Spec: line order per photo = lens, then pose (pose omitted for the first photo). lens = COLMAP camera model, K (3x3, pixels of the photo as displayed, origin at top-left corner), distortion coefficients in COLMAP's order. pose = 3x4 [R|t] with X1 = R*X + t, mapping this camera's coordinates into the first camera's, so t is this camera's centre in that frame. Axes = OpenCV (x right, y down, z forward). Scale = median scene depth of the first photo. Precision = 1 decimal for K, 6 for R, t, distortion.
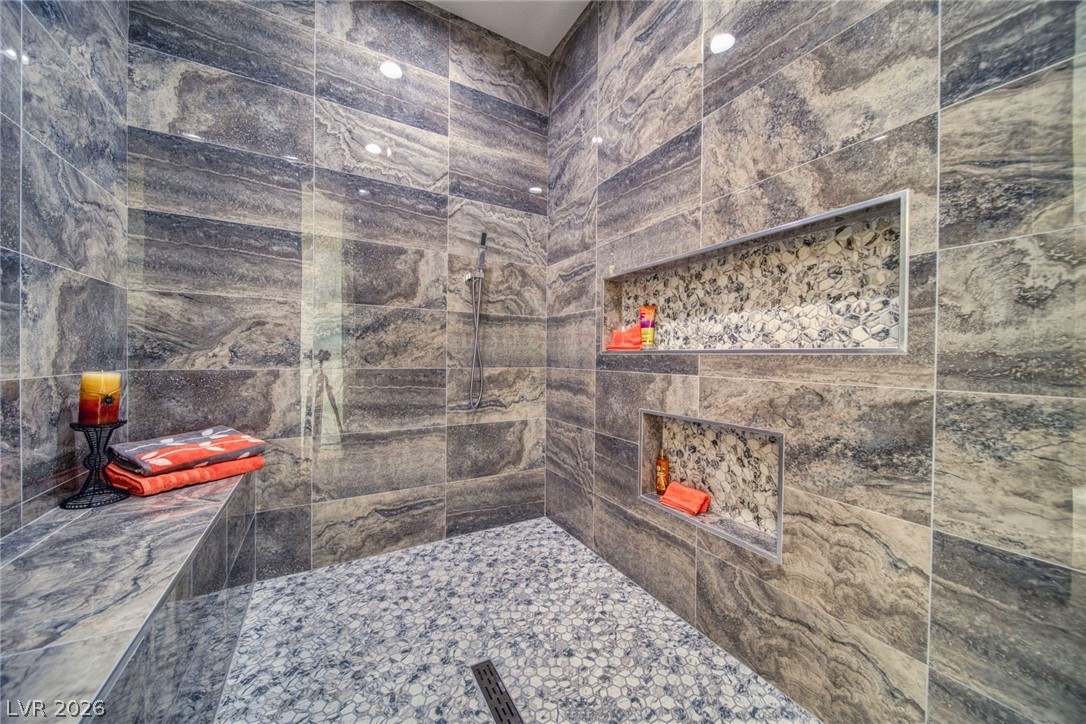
lens RADIAL K [[379.5, 0, 542.8], [0, 379.5, 359.9], [0, 0, 1]] dist [-0.003404, -0.000542]
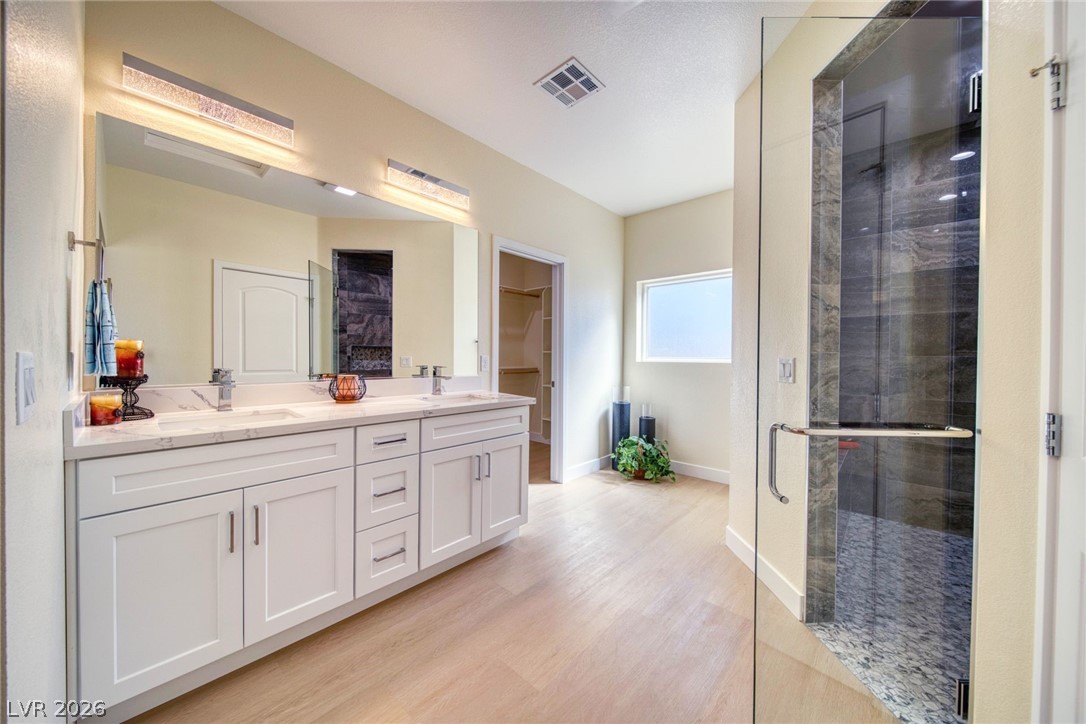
lens RADIAL K [[379.5, 0, 545.0], [0, 379.5, 360.9], [0, 0, 1]] dist [-0.003404, -0.000542]
pose [[0.304812, 0.003076, -0.952408, 0.501803], [-0.013046, 0.999914, -0.000945, -0.114427], [0.952323, 0.012713, 0.304826, -0.923937]]
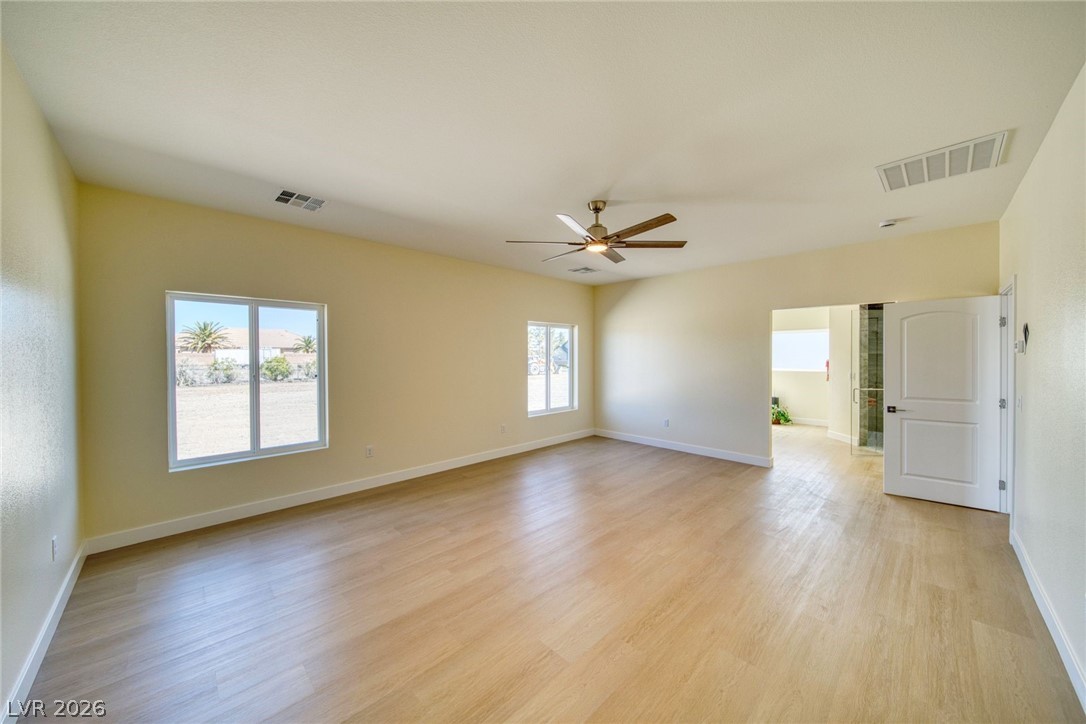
lens RADIAL K [[379.5, 0, 540.1], [0, 379.5, 355.2], [0, 0, 1]] dist [-0.003404, -0.000542]
pose [[0.225827, -0.004685, -0.974156, 4.353685], [-0.003775, 0.999977, -0.005684, -0.402557], [0.974160, 0.004961, 0.225804, -6.106199]]
